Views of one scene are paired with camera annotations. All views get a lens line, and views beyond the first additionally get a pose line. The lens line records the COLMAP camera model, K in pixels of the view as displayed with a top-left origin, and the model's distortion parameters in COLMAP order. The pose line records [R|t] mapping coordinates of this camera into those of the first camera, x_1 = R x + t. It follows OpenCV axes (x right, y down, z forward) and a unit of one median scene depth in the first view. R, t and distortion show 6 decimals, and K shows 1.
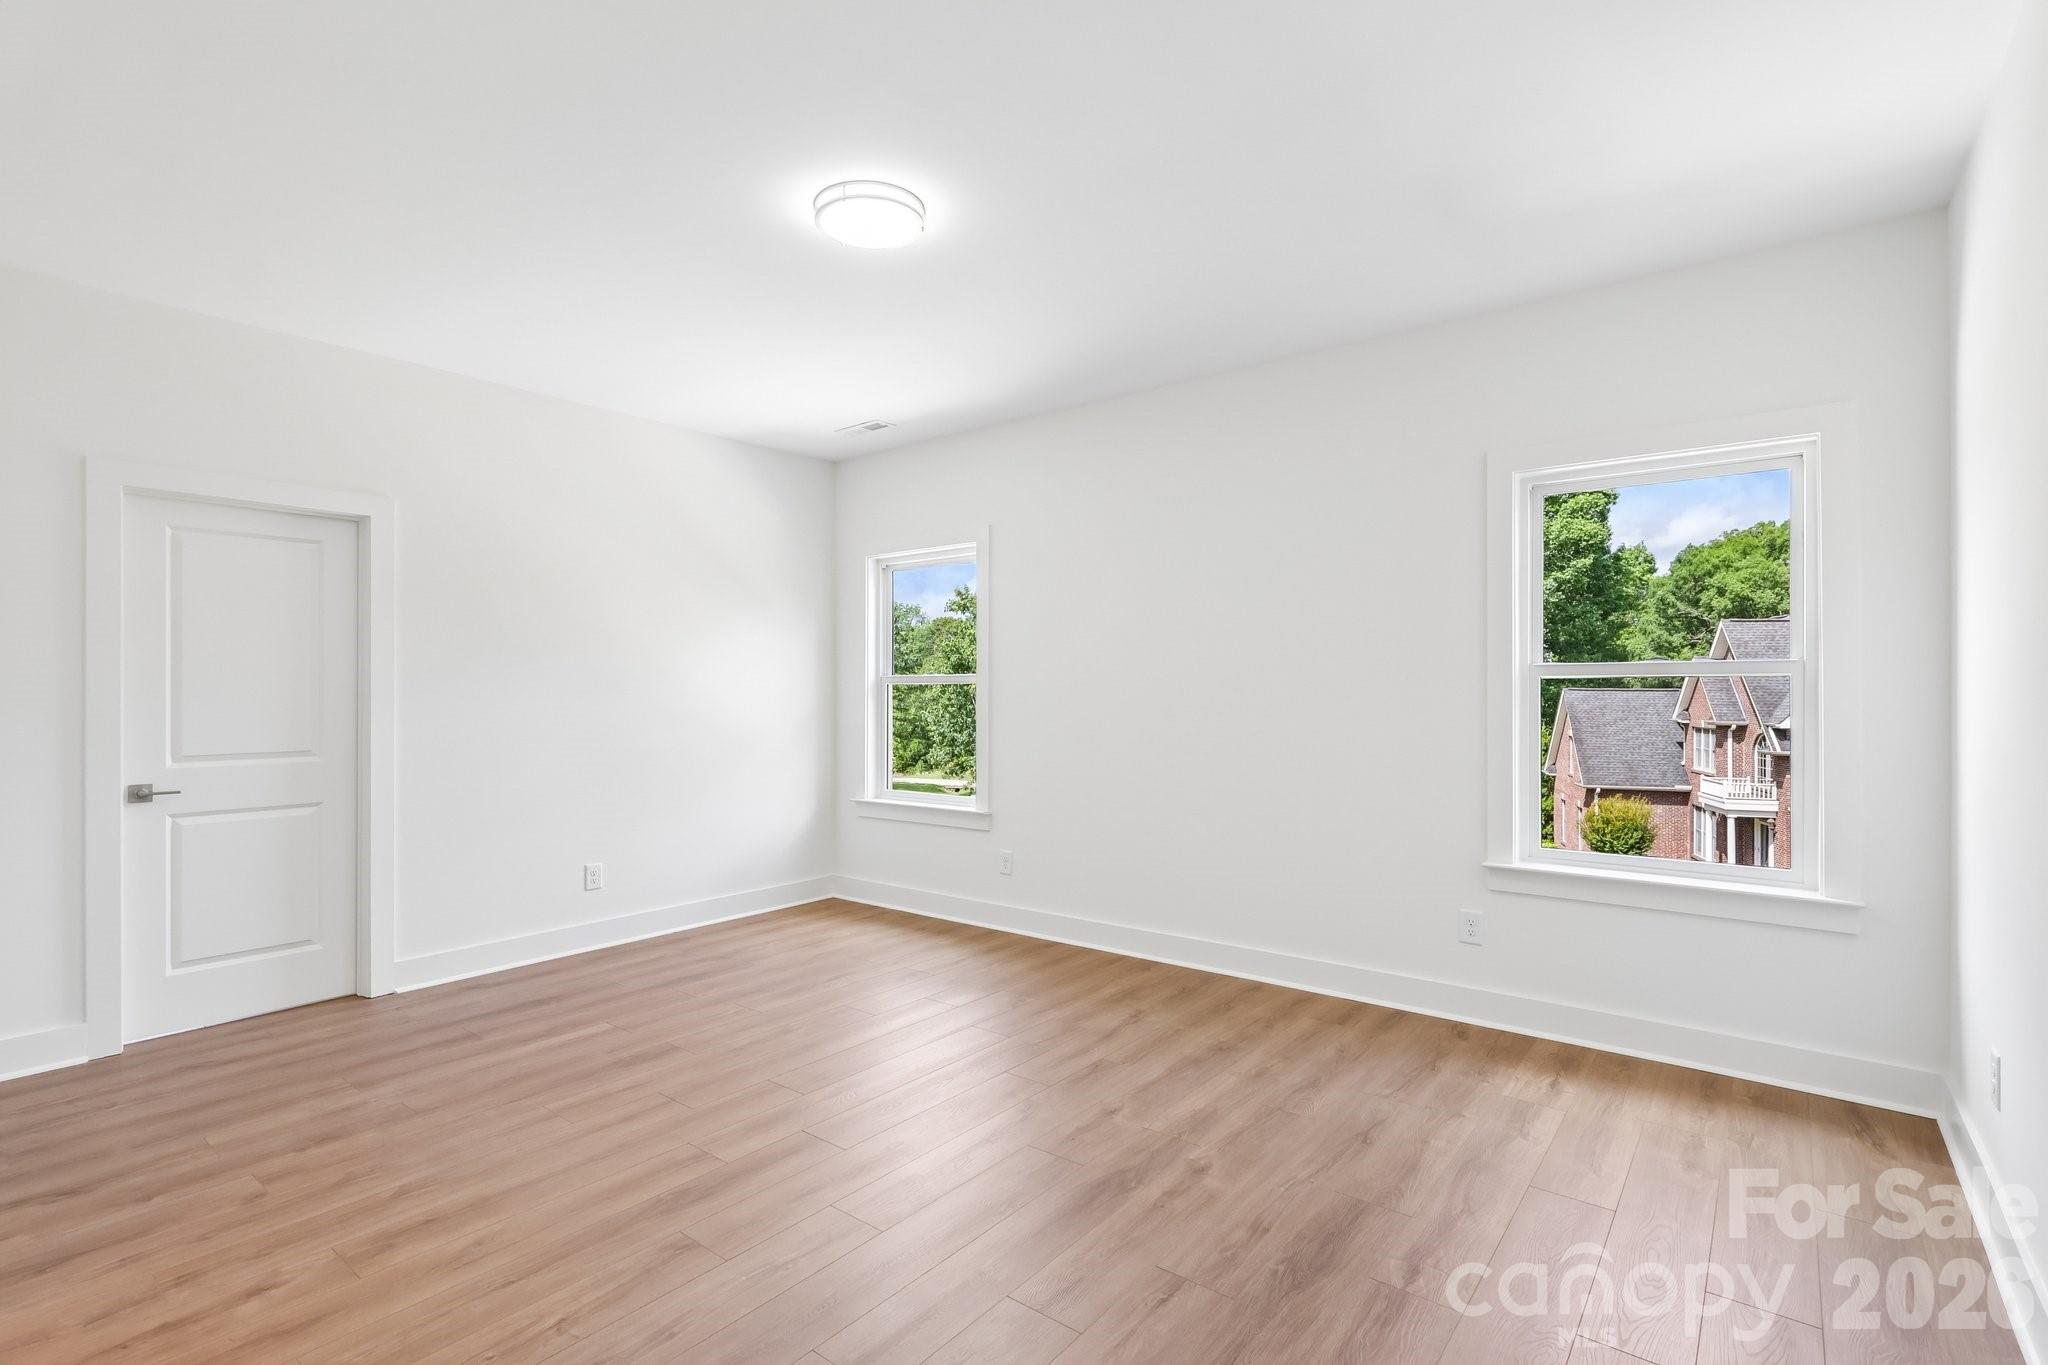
lens RADIAL K [[951.0, 0, 1040.0], [0, 951.0, 688.1], [0, 0, 1]] dist [0.001005, 0.000183]
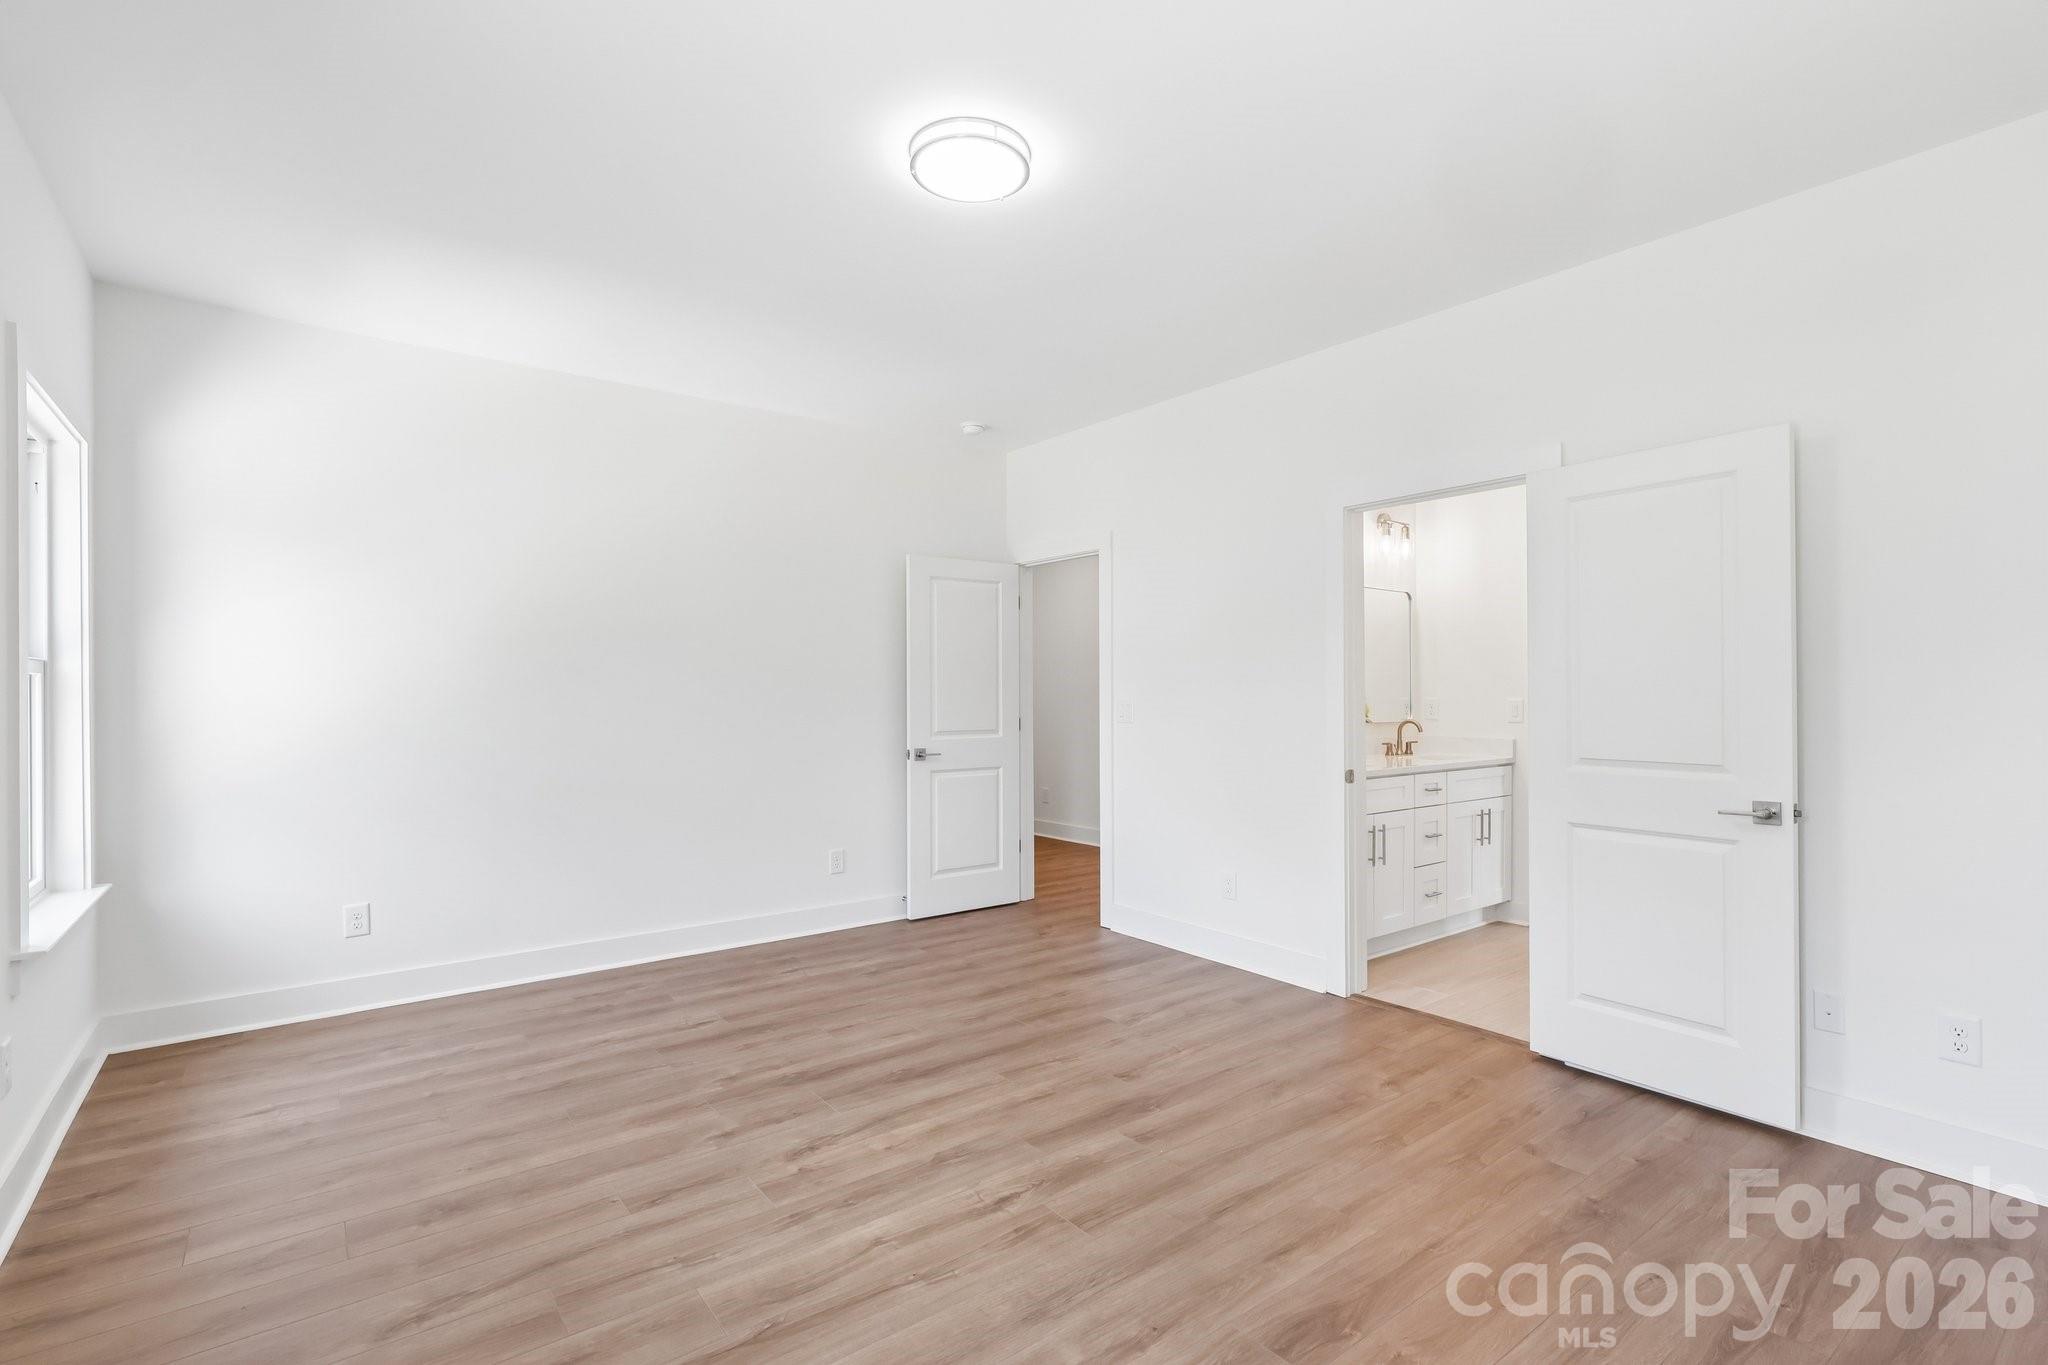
lens RADIAL K [[951.0, 0, 1026.6], [0, 951.0, 689.7], [0, 0, 1]] dist [0.001005, 0.000183]
pose [[-0.967756, 0.004148, 0.251854, -0.513739], [0.002181, 0.999965, -0.008087, 0.014851], [-0.251879, -0.007277, -0.967731, 2.093199]]
